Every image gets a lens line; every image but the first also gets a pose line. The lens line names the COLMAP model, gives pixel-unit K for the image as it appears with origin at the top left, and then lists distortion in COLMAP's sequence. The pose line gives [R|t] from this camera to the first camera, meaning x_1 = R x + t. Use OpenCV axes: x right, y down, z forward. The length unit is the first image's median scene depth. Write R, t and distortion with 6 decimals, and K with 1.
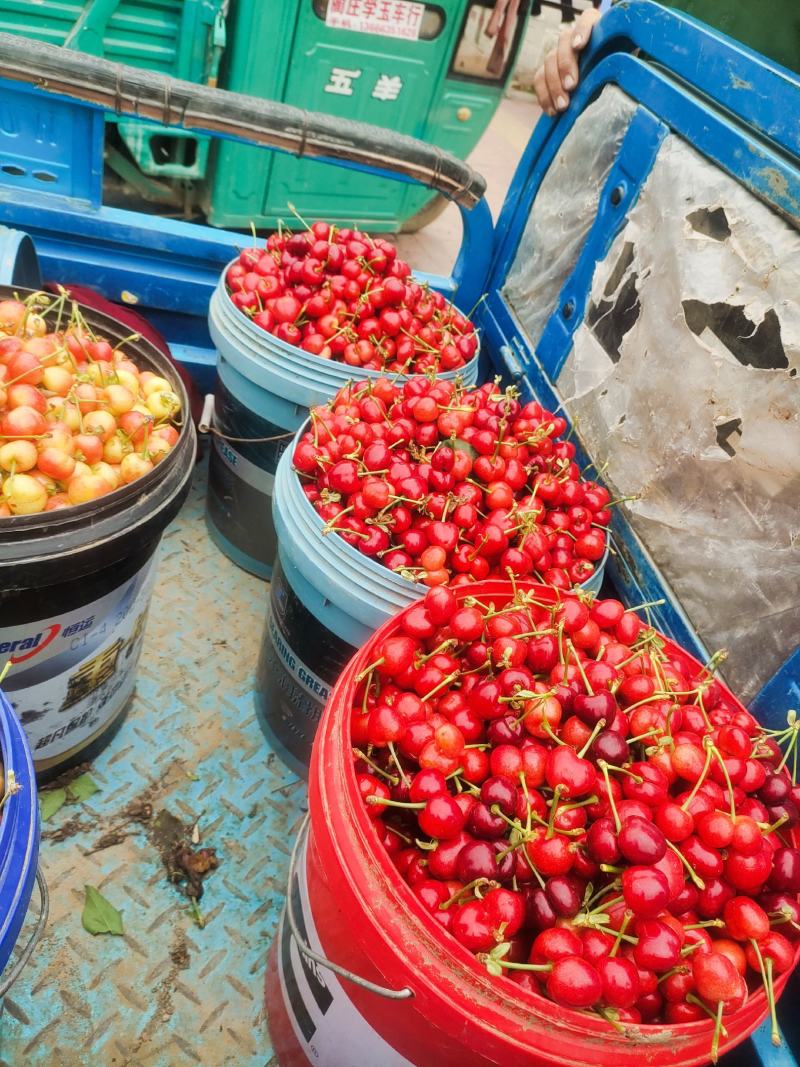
lens RADIAL K [[765.3, 0, 400.0], [0, 765.3, 533.5], [0, 0, 1]] dist [0.080020, -0.148354]
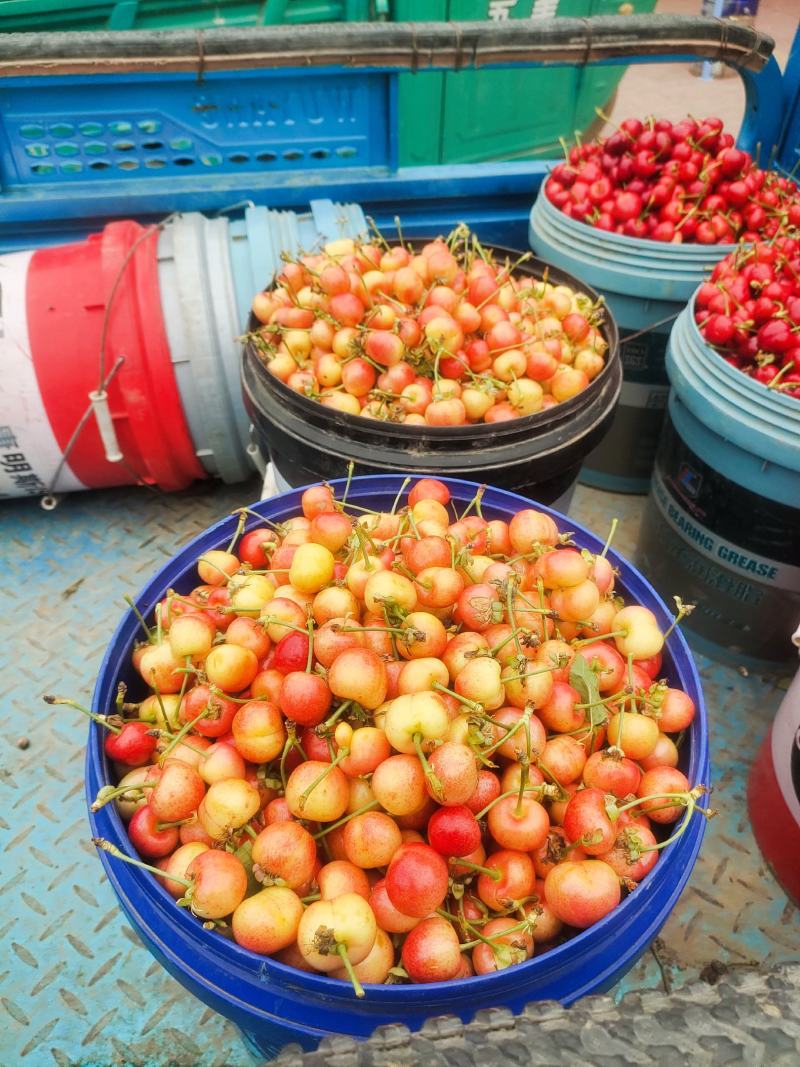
lens RADIAL K [[773.1, 0, 398.0], [0, 773.1, 527.8], [0, 0, 1]] dist [0.001670, -0.025336]
pose [[0.958931, -0.166085, -0.229928, -0.269905], [0.176031, 0.984109, 0.023293, 0.047065], [0.222406, -0.062811, 0.972929, -0.080347]]
